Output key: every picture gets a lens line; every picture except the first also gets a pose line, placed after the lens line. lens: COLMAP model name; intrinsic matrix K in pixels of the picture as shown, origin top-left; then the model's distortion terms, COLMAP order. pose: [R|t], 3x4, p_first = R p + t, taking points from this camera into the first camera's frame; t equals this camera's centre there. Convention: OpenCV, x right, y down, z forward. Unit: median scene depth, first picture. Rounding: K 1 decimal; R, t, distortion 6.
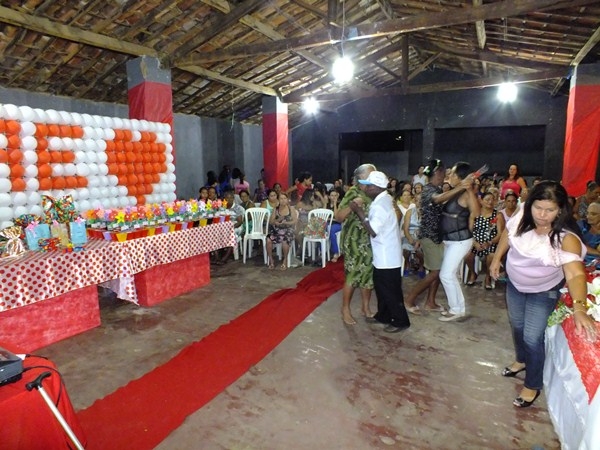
lens RADIAL K [[389.6, 0, 302.4], [0, 389.6, 228.4], [0, 0, 1]] dist [-0.070424, 0.032777]
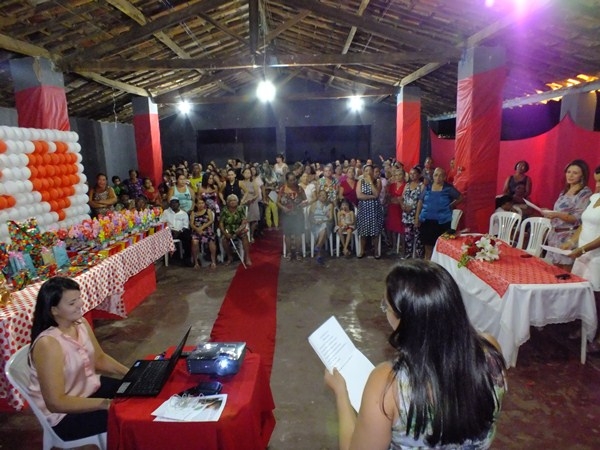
lens RADIAL K [[389.6, 0, 302.4], [0, 389.6, 228.4], [0, 0, 1]] dist [-0.070424, 0.032777]
pose [[0.889549, -0.103216, 0.445027, -0.281523], [0.089404, 0.994638, 0.051981, -0.032530], [-0.448006, -0.006452, 0.894007, -0.089230]]
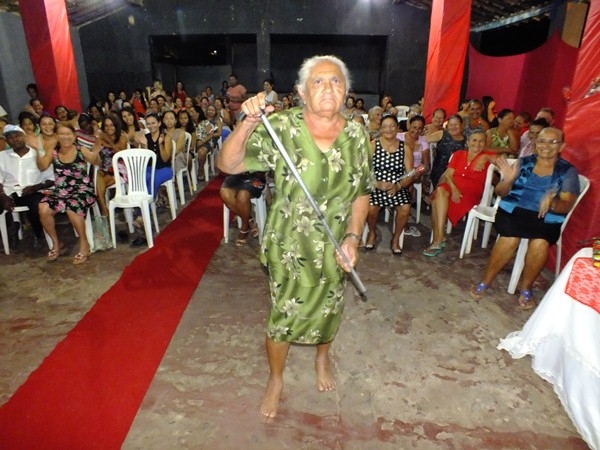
lens RADIAL K [[389.6, 0, 302.4], [0, 389.6, 228.4], [0, 0, 1]] dist [-0.070424, 0.032777]
pose [[0.895604, -0.141501, 0.421747, 0.013858], [0.055888, 0.976340, 0.208893, -0.041978], [-0.441327, -0.163515, 0.882323, 0.340926]]
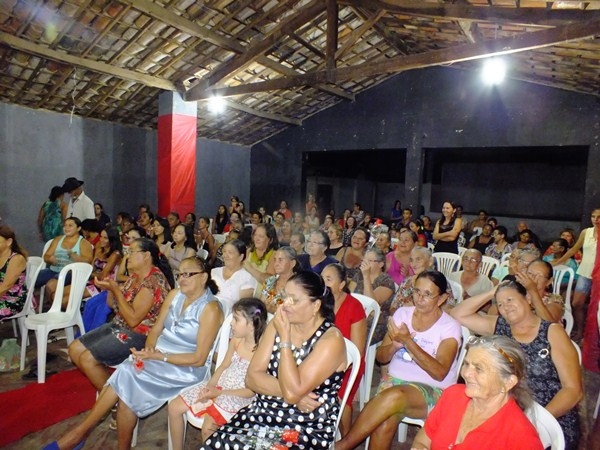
lens RADIAL K [[389.6, 0, 302.4], [0, 389.6, 228.4], [0, 0, 1]] dist [-0.070424, 0.032777]
pose [[0.988442, 0.068496, -0.135243, 0.424516], [-0.078363, 0.994532, -0.069029, -0.087919], [0.129775, 0.078829, 0.988405, 0.524845]]
